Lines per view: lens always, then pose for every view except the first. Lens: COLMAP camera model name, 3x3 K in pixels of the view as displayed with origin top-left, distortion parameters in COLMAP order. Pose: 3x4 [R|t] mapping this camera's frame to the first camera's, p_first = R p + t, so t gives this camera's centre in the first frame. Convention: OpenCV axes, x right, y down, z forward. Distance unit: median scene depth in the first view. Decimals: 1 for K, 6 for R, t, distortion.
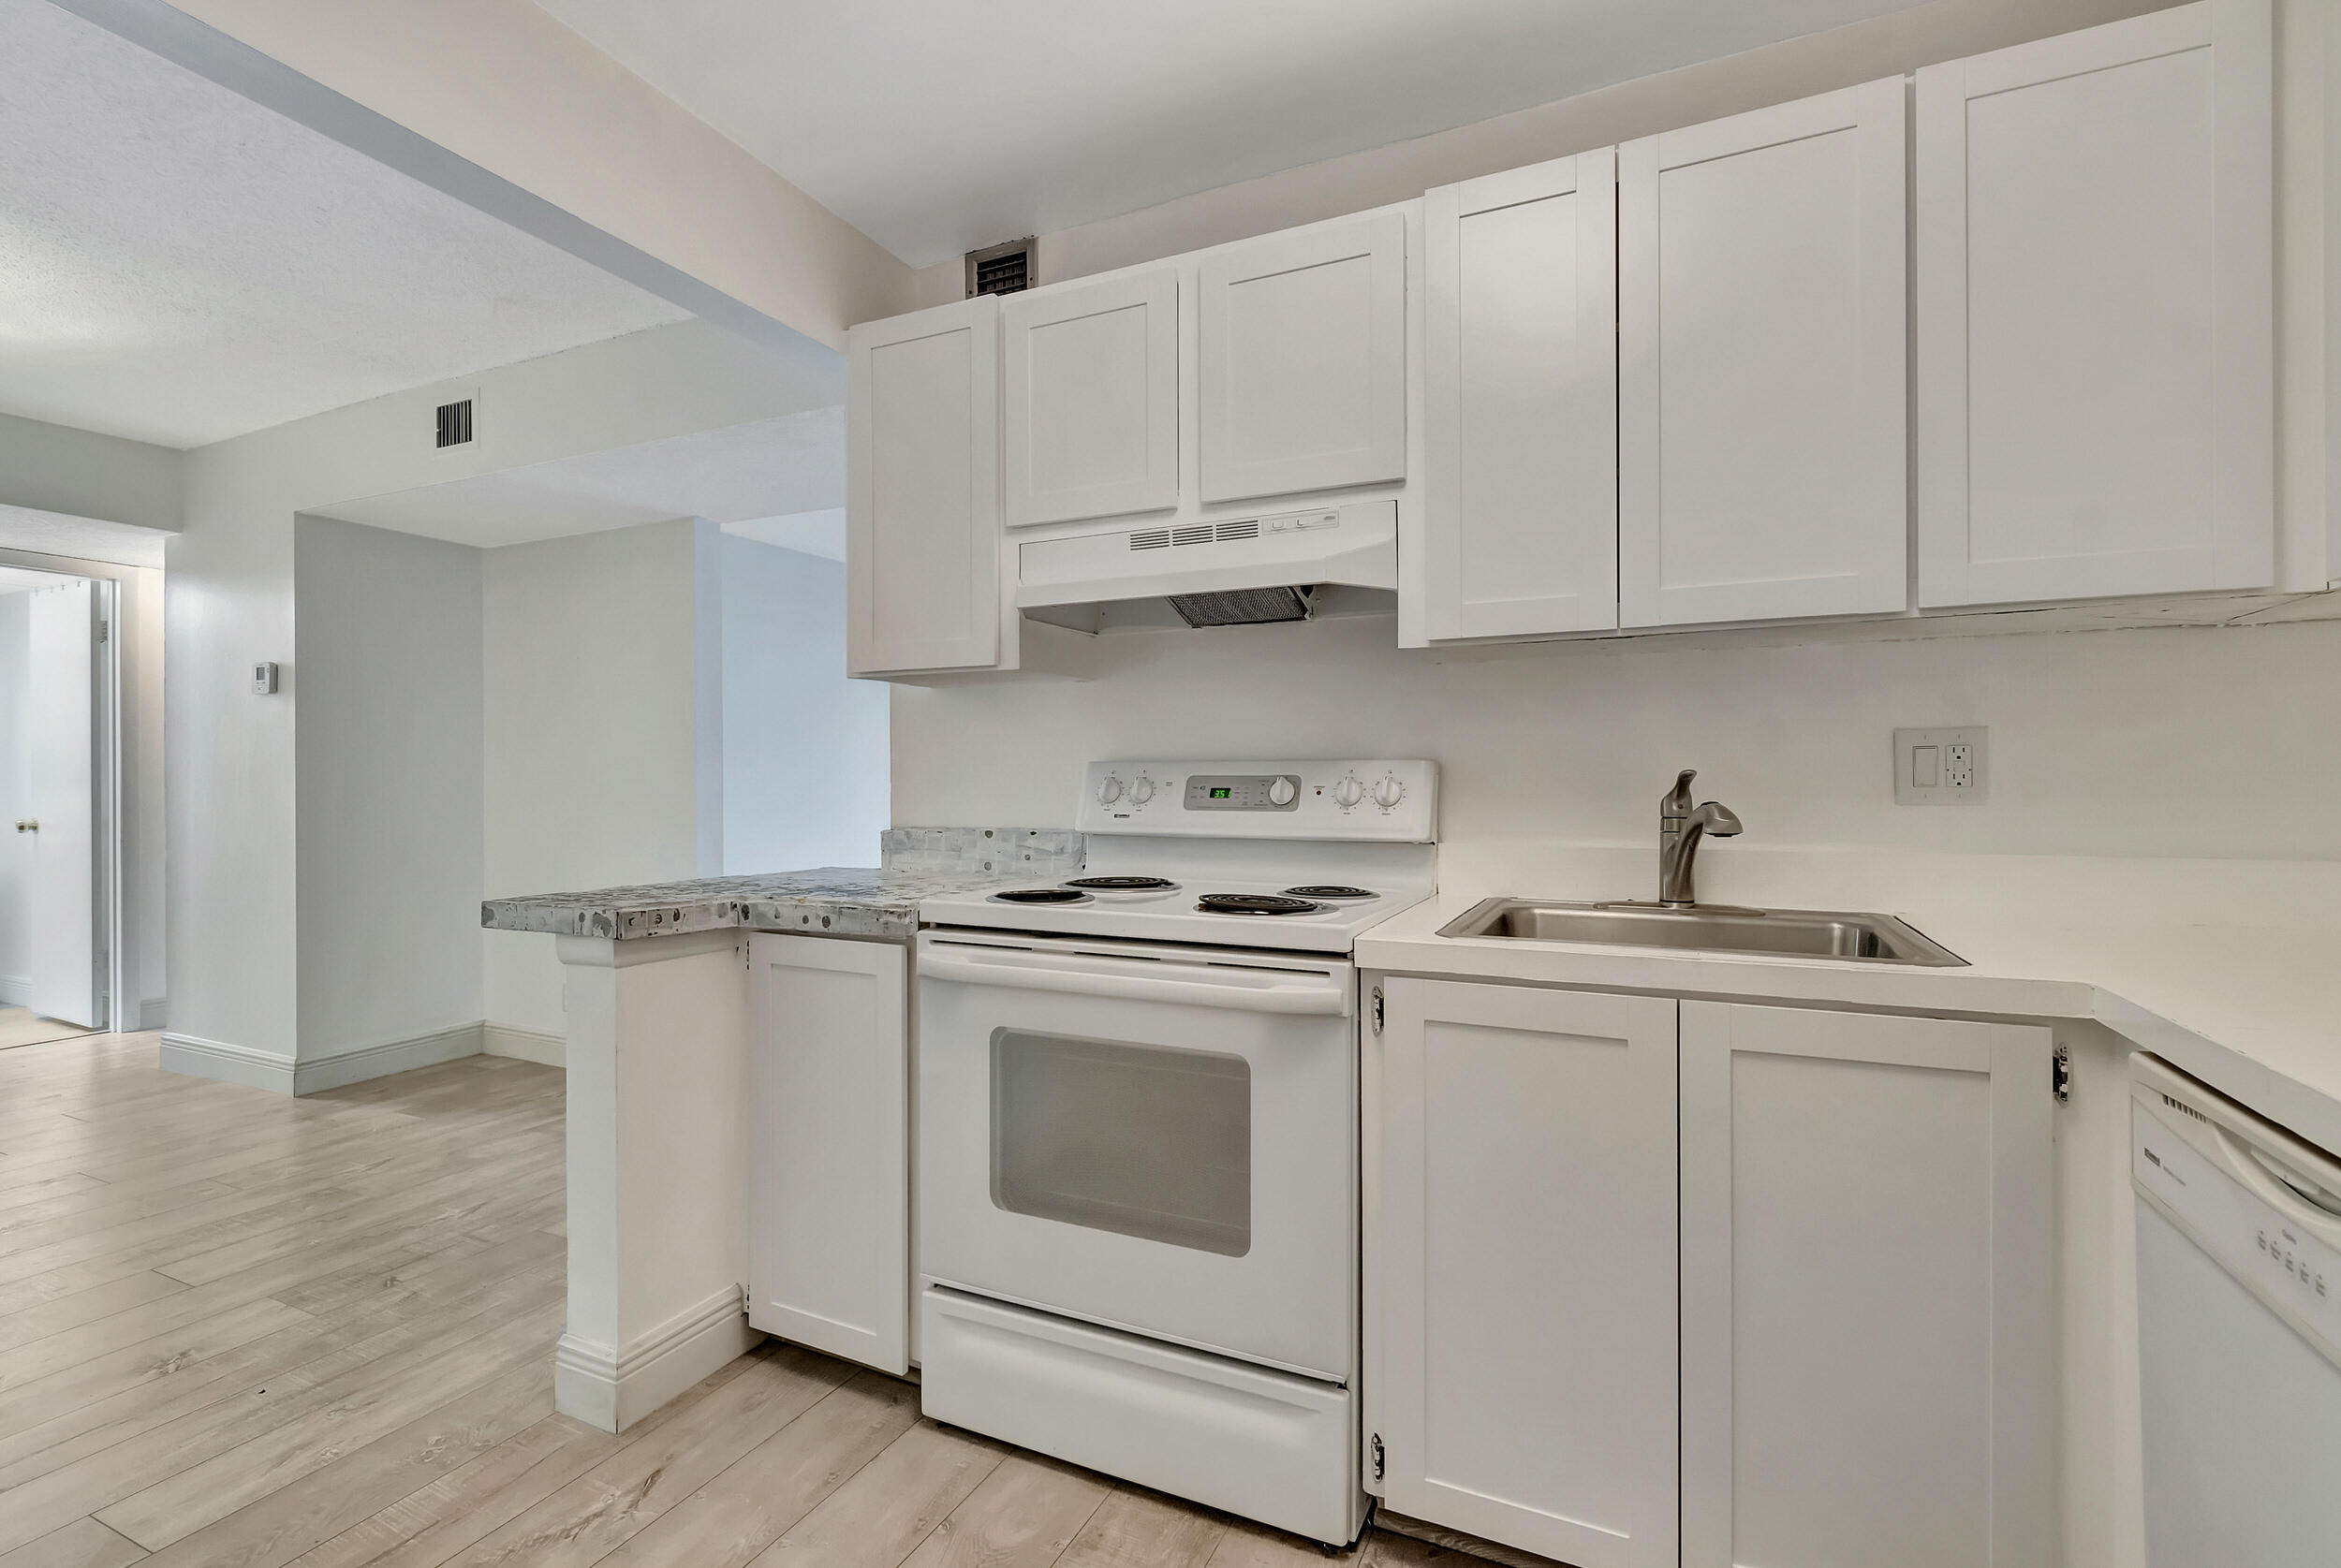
lens RADIAL K [[1069.7, 0, 1165.9], [0, 1069.7, 775.9], [0, 0, 1]] dist [-0.000252, -0.002007]
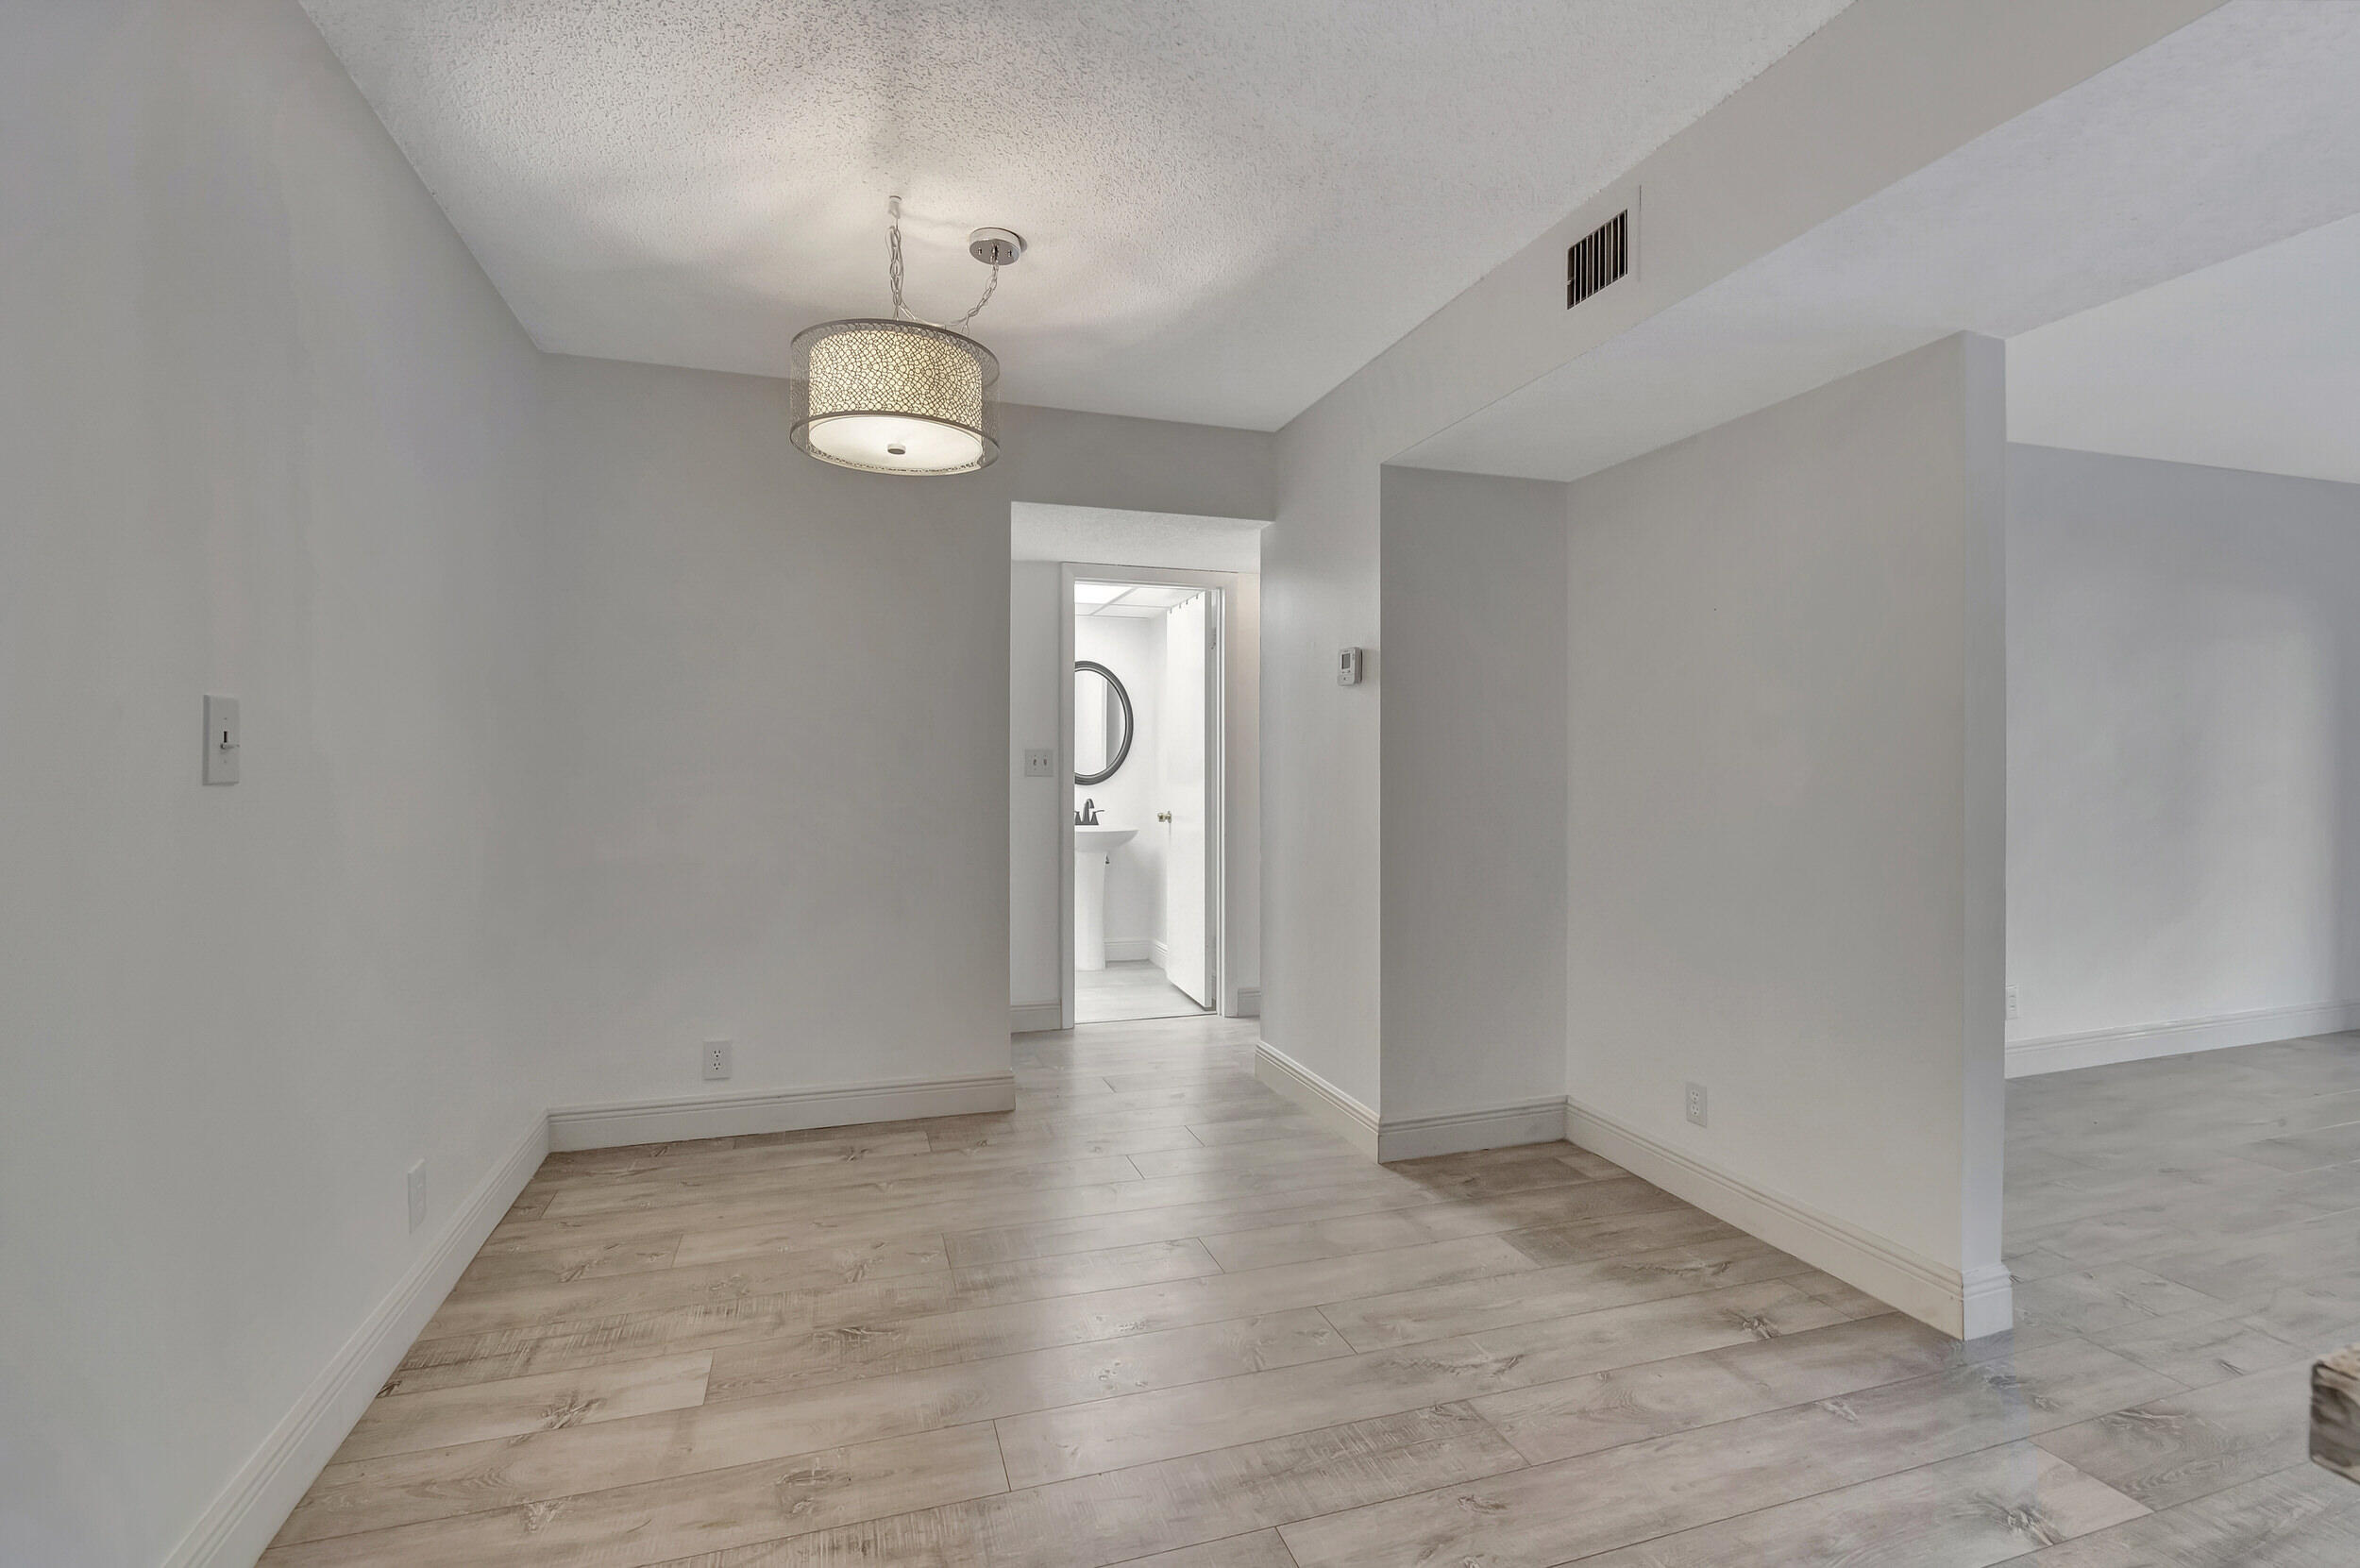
lens RADIAL K [[1053.2, 0, 1172.8], [0, 1053.2, 773.3], [0, 0, 1]] dist [0.006491, -0.002580]
pose [[0.685124, 0.009338, -0.728367, -0.608637], [-0.001693, 0.999936, 0.011228, -0.026354], [0.728425, -0.006460, 0.685095, 0.590833]]
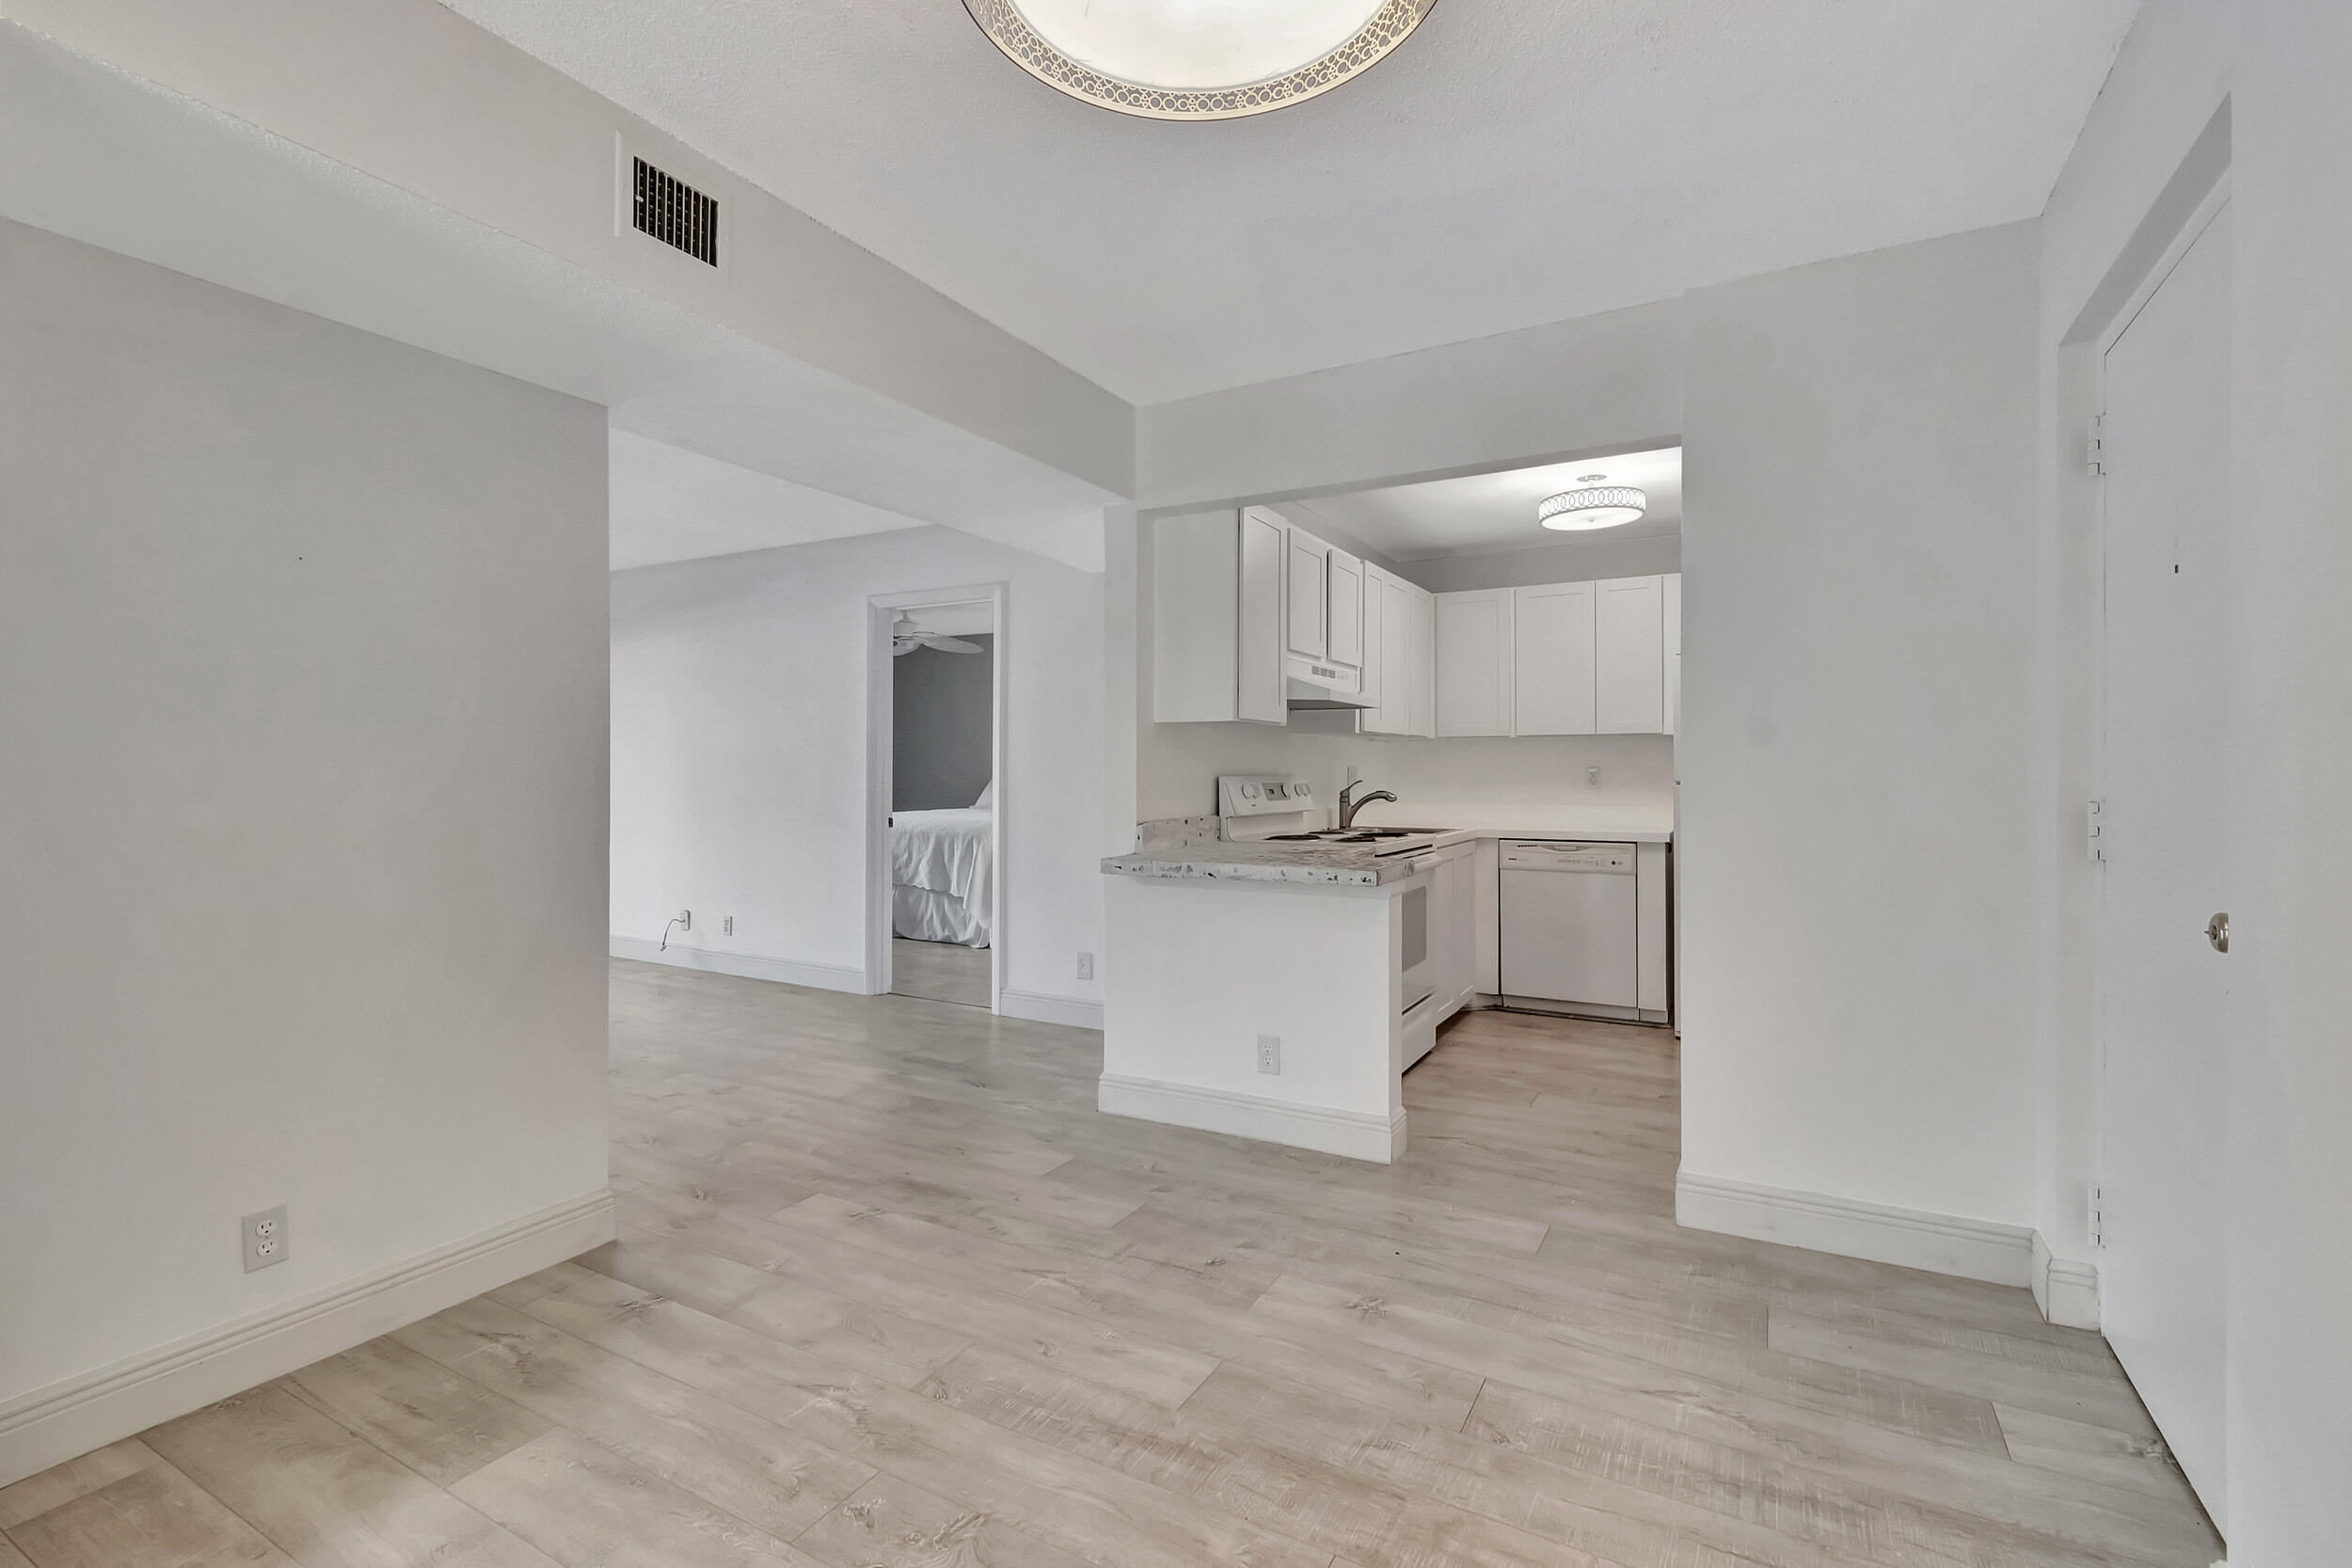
lens RADIAL K [[1049.5, 0, 1151.8], [0, 1049.5, 766.9], [0, 0, 1]] dist [0.006491, -0.002580]
pose [[0.088092, 0.005650, 0.996096, -2.073669], [-0.006074, 0.999968, -0.005134, -0.020863], [-0.996094, -0.005598, 0.088124, 1.132046]]
